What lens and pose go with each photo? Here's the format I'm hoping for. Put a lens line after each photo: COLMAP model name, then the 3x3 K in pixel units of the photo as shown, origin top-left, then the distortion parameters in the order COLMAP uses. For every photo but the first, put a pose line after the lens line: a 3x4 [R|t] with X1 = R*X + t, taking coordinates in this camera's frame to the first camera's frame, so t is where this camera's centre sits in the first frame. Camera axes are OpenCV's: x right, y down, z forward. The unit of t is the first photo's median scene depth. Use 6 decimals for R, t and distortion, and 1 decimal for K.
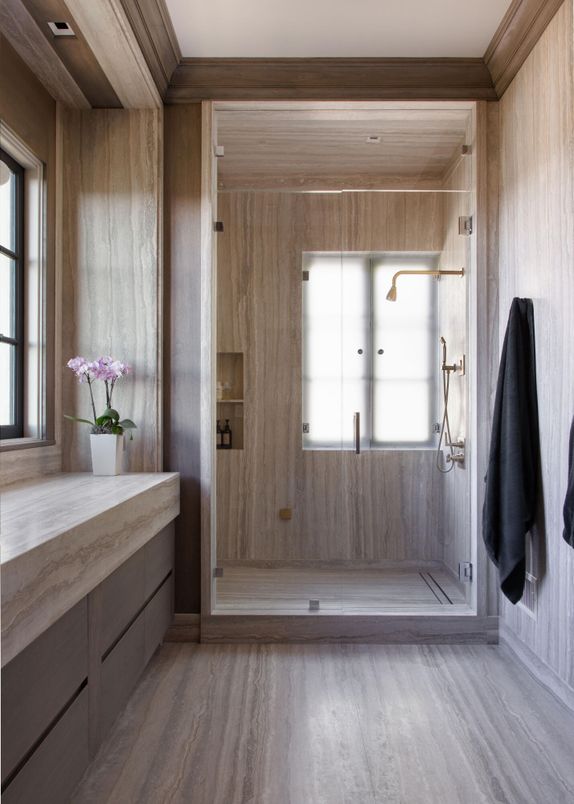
lens RADIAL K [[579.7, 0, 287.9], [0, 579.7, 405.9], [0, 0, 1]] dist [-0.004926, -0.004181]
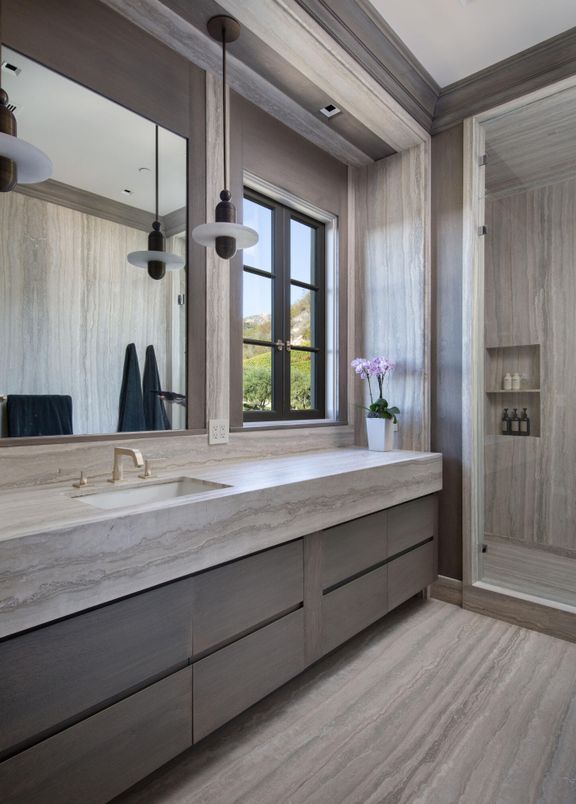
lens RADIAL K [[457.1, 0, 287.6], [0, 457.1, 397.8], [0, 0, 1]] dist [0.019995, -0.006822]
pose [[0.744320, 0.001701, -0.667821, 0.193474], [0.002153, 0.999985, 0.004947, -0.000685], [0.667819, -0.005120, 0.744306, 0.117884]]
